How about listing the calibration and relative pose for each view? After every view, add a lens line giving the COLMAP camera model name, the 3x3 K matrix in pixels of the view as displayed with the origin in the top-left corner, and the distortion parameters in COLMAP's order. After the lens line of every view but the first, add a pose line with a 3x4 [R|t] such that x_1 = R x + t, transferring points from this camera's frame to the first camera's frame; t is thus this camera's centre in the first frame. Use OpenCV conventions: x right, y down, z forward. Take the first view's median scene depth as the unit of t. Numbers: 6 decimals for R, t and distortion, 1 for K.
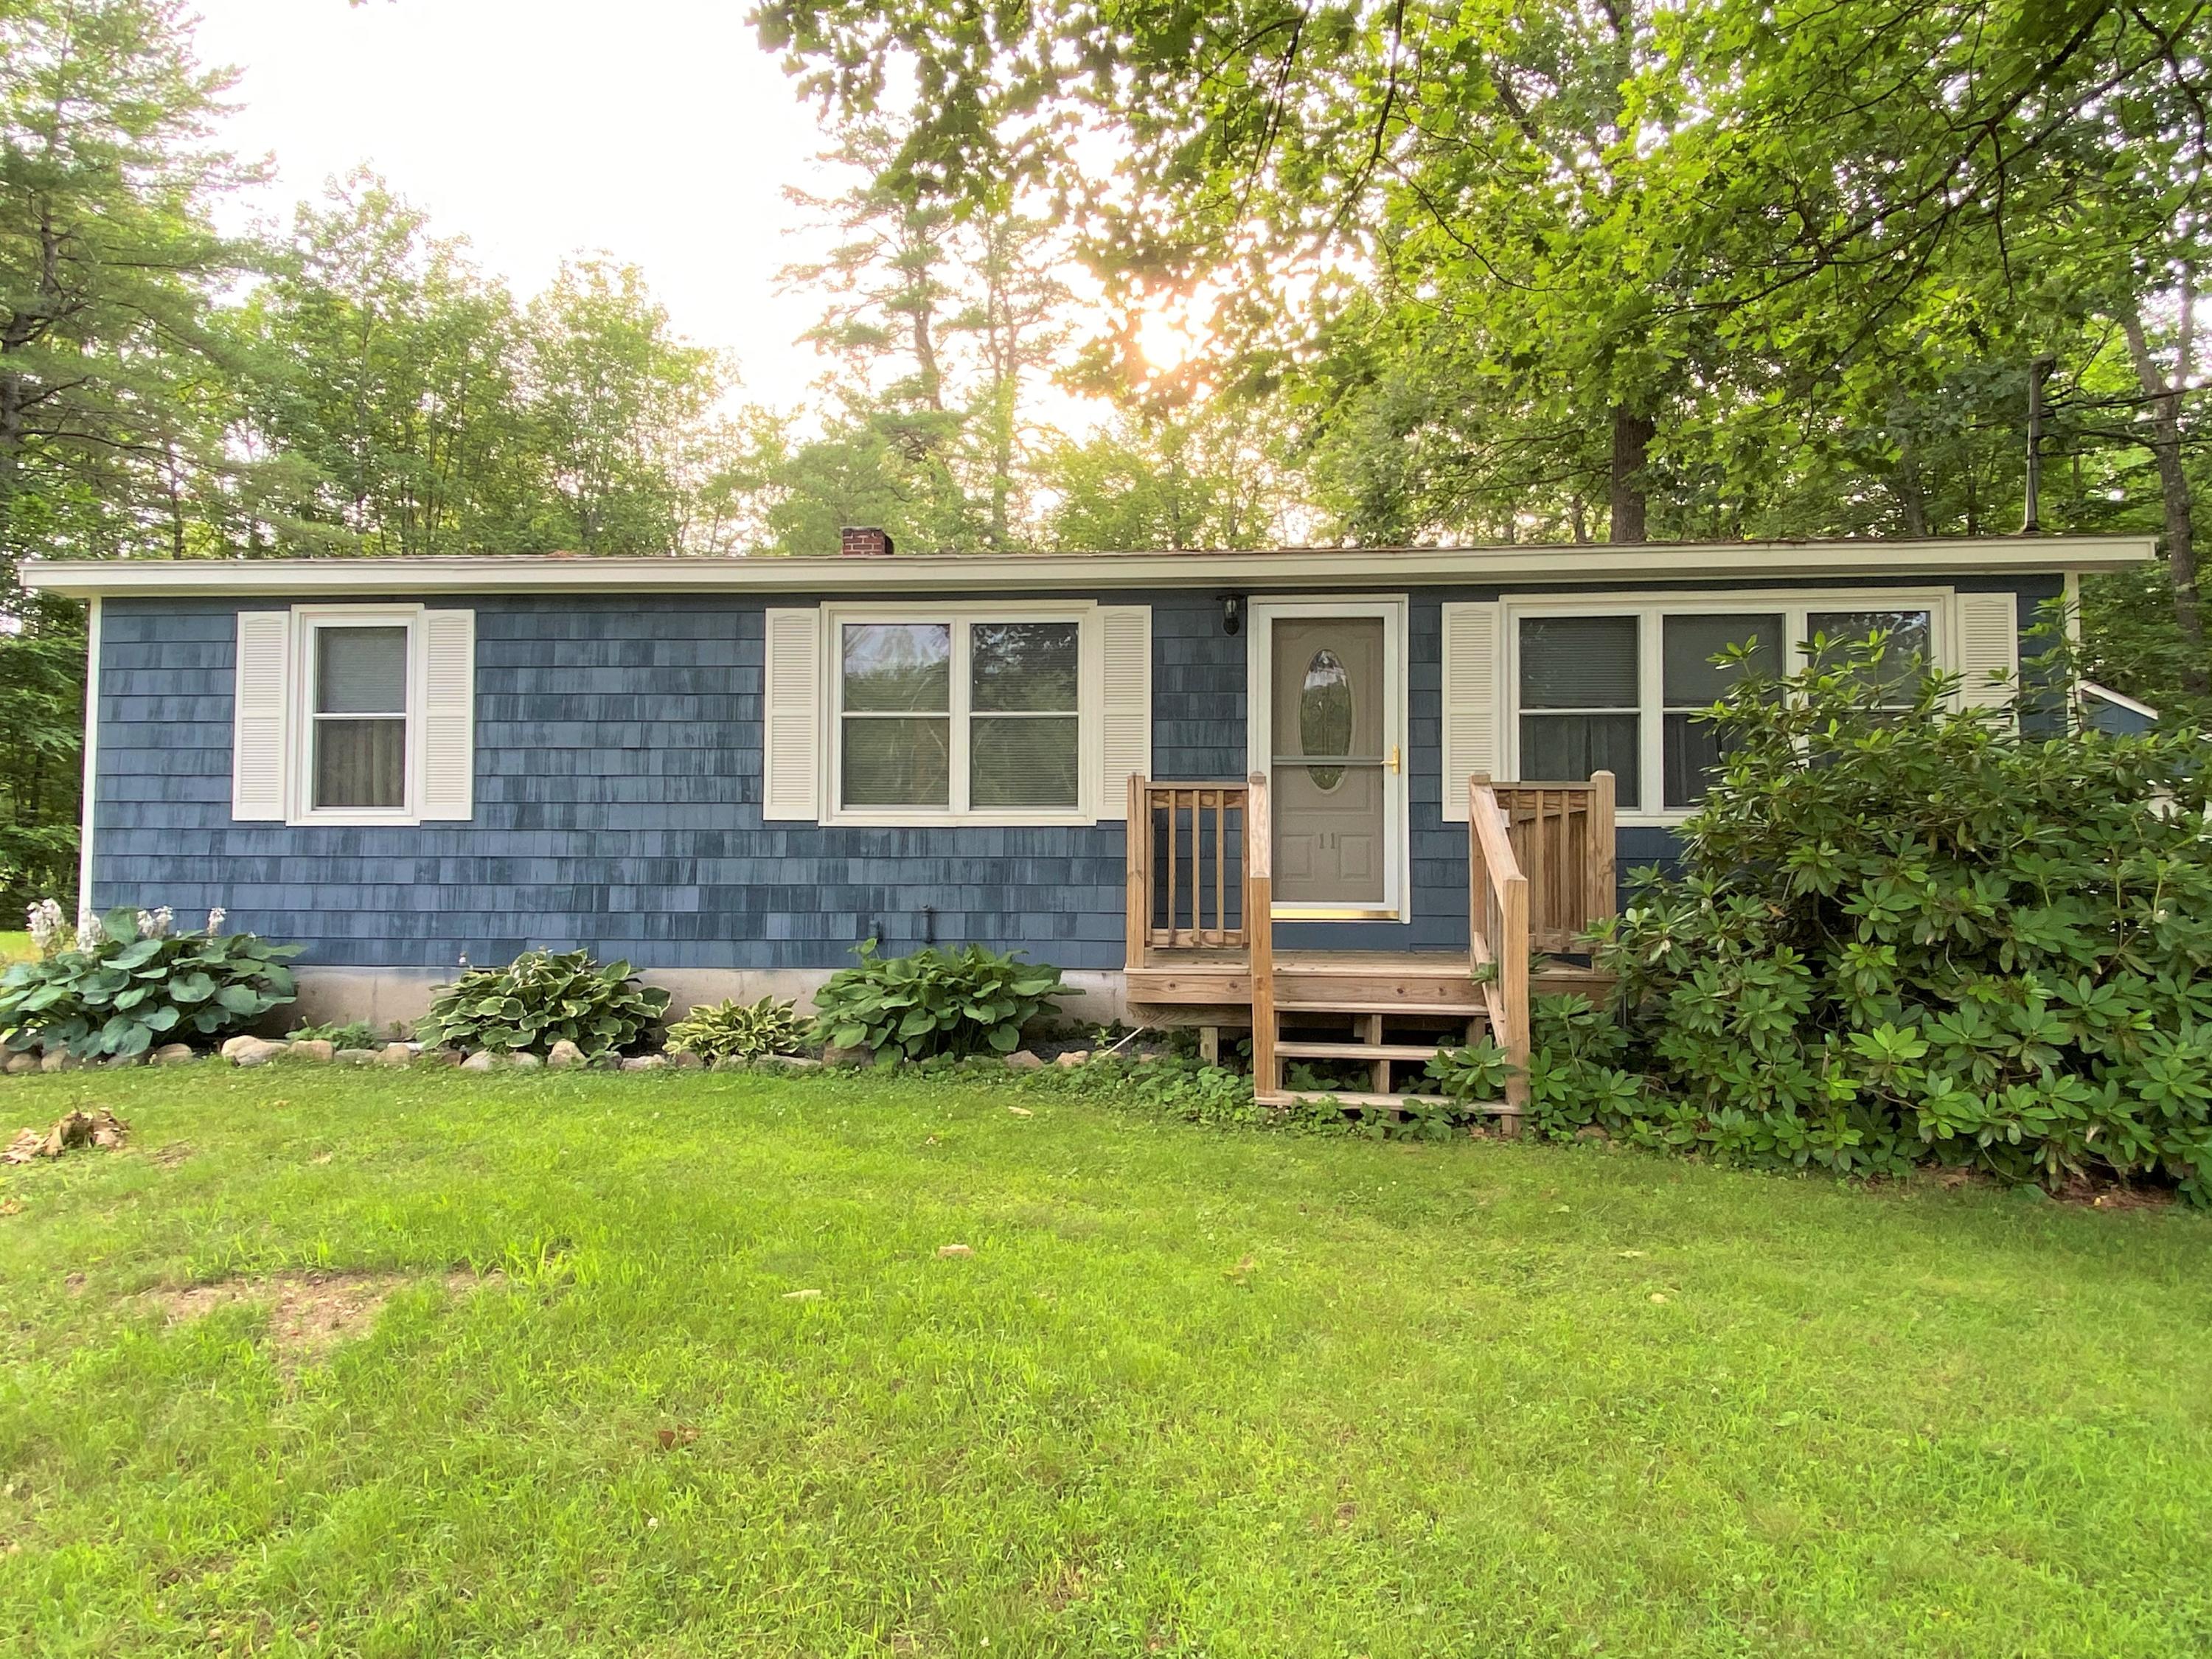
lens RADIAL K [[1302.3, 0, 1103.4], [0, 1302.3, 841.4], [0, 0, 1]] dist [0.000665, -0.006971]
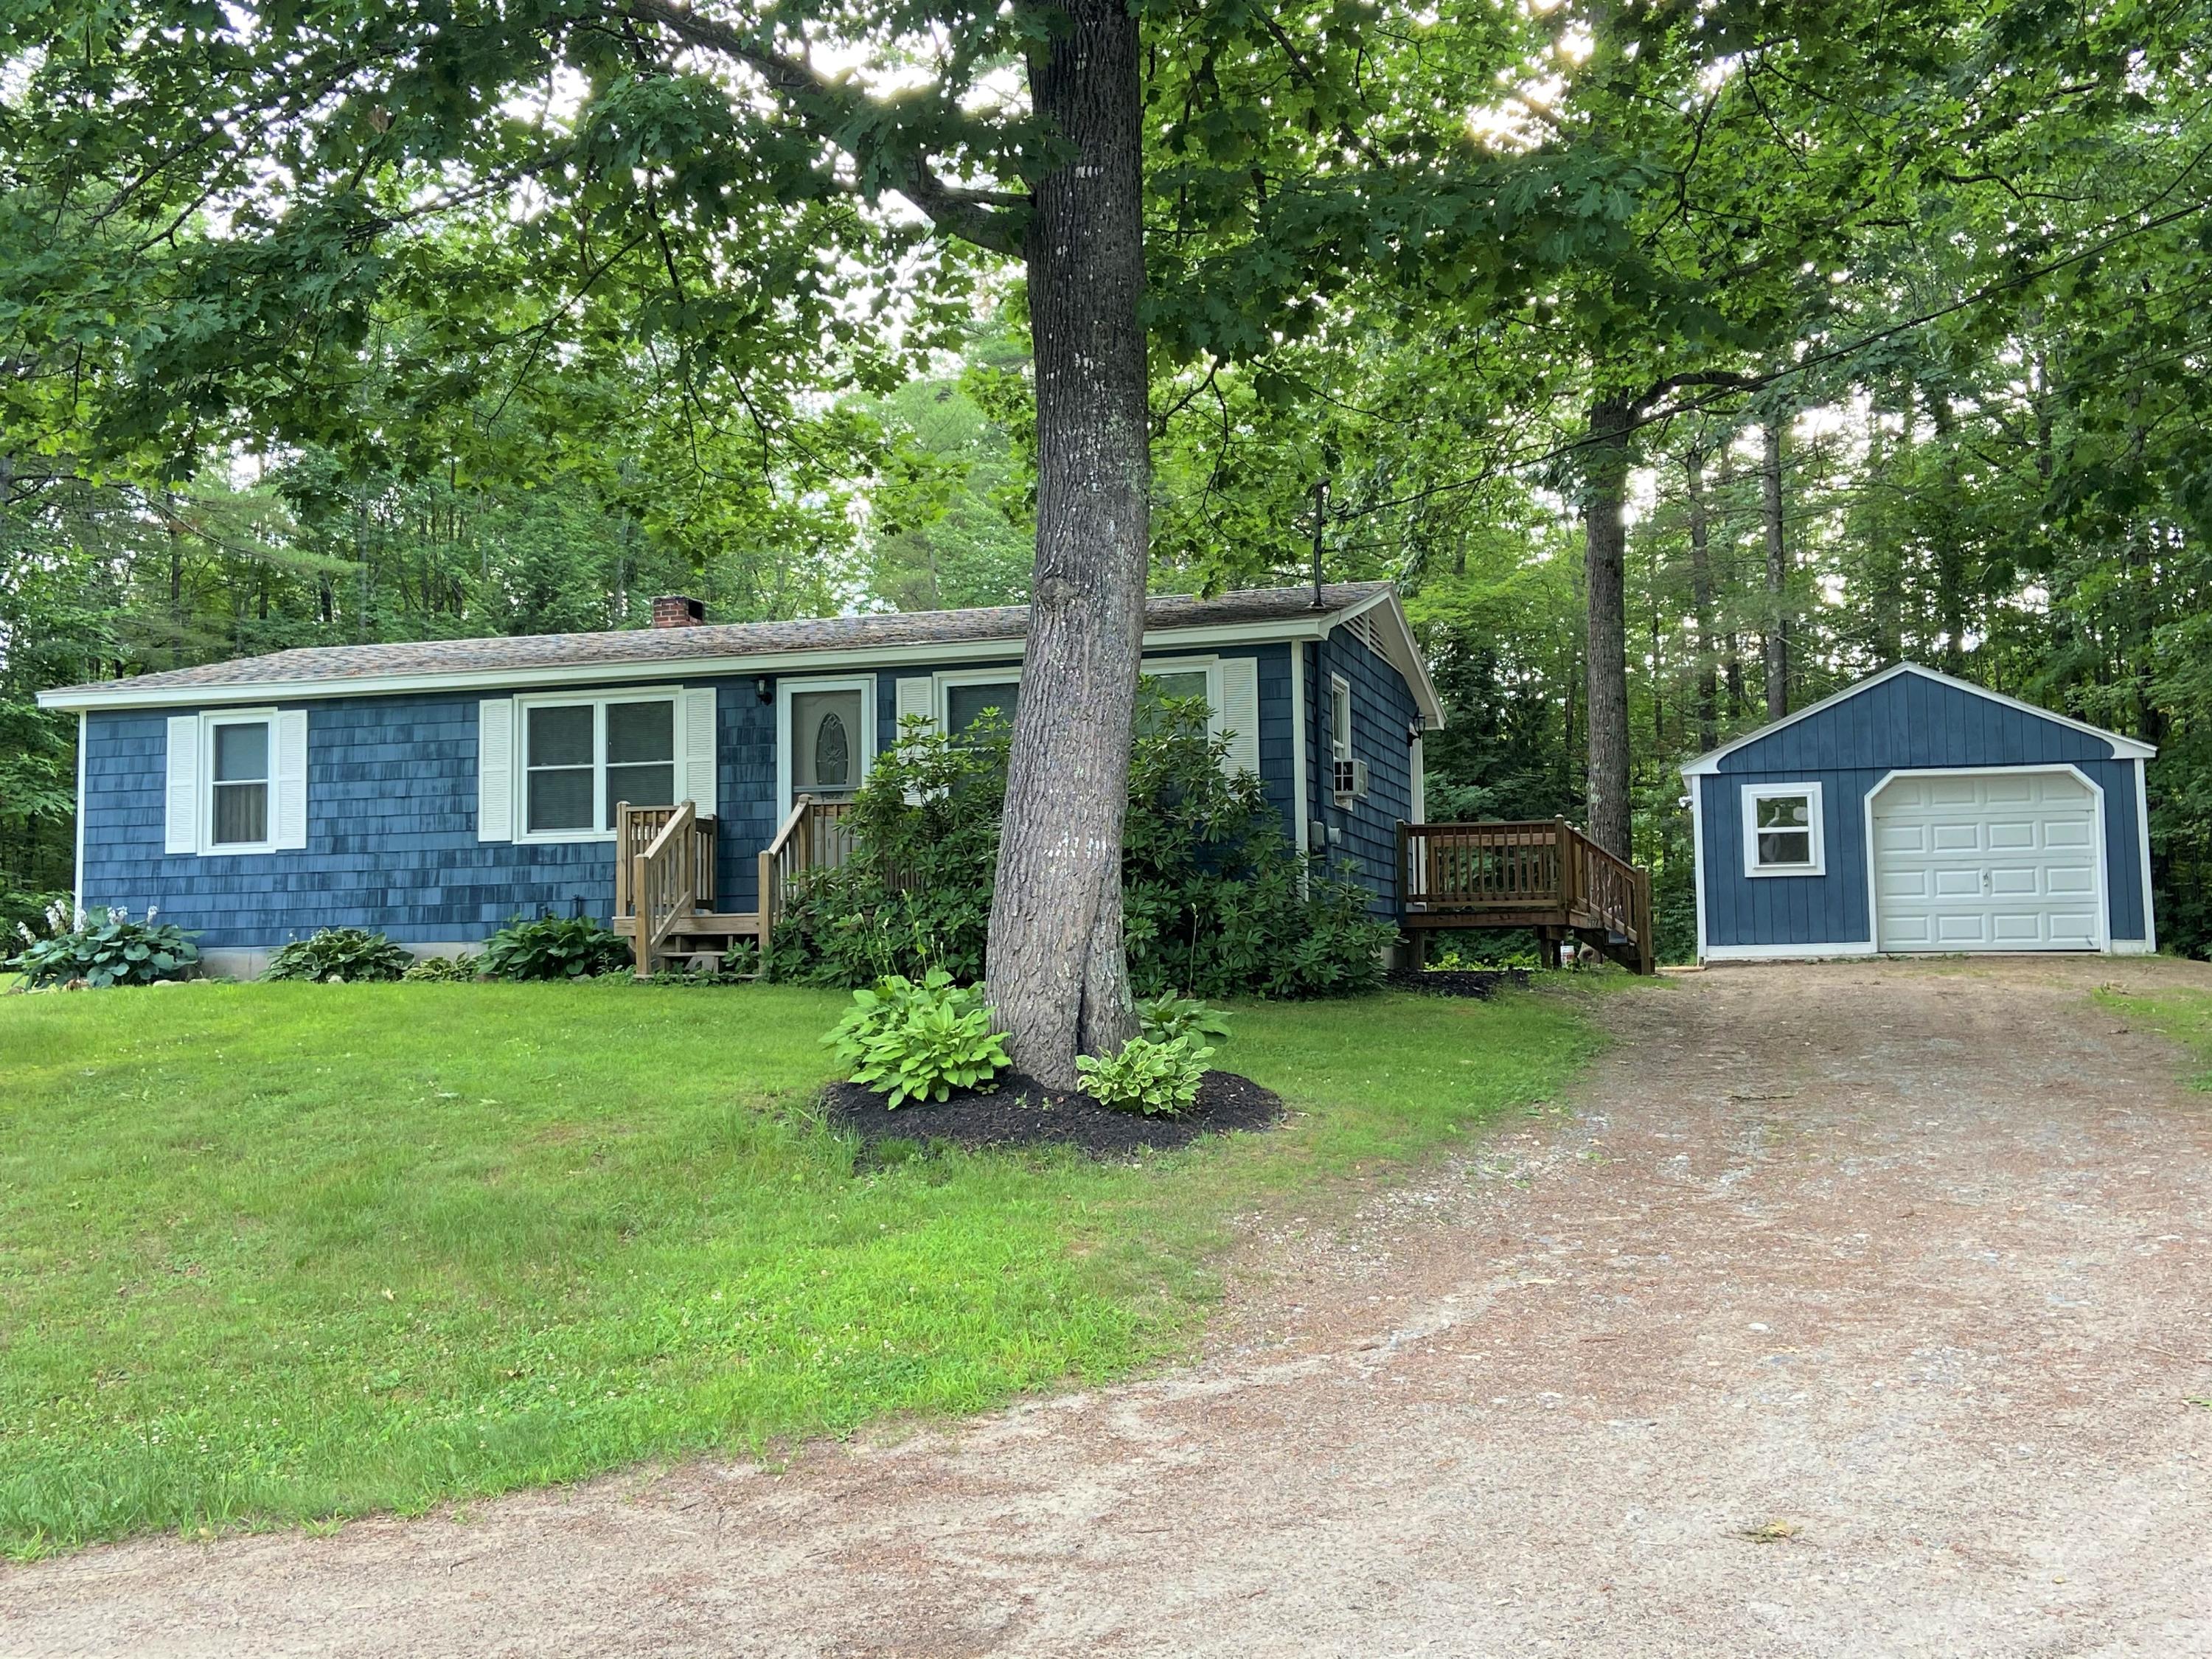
lens RADIAL K [[2238.4, 0, 1105.0], [0, 2238.4, 825.3], [0, 0, 1]] dist [0.074844, 0.000000]
pose [[0.970653, -0.033850, -0.238092, 1.056630], [0.023583, 0.998670, -0.045841, 0.100519], [0.239327, 0.038881, 0.970160, -1.344921]]
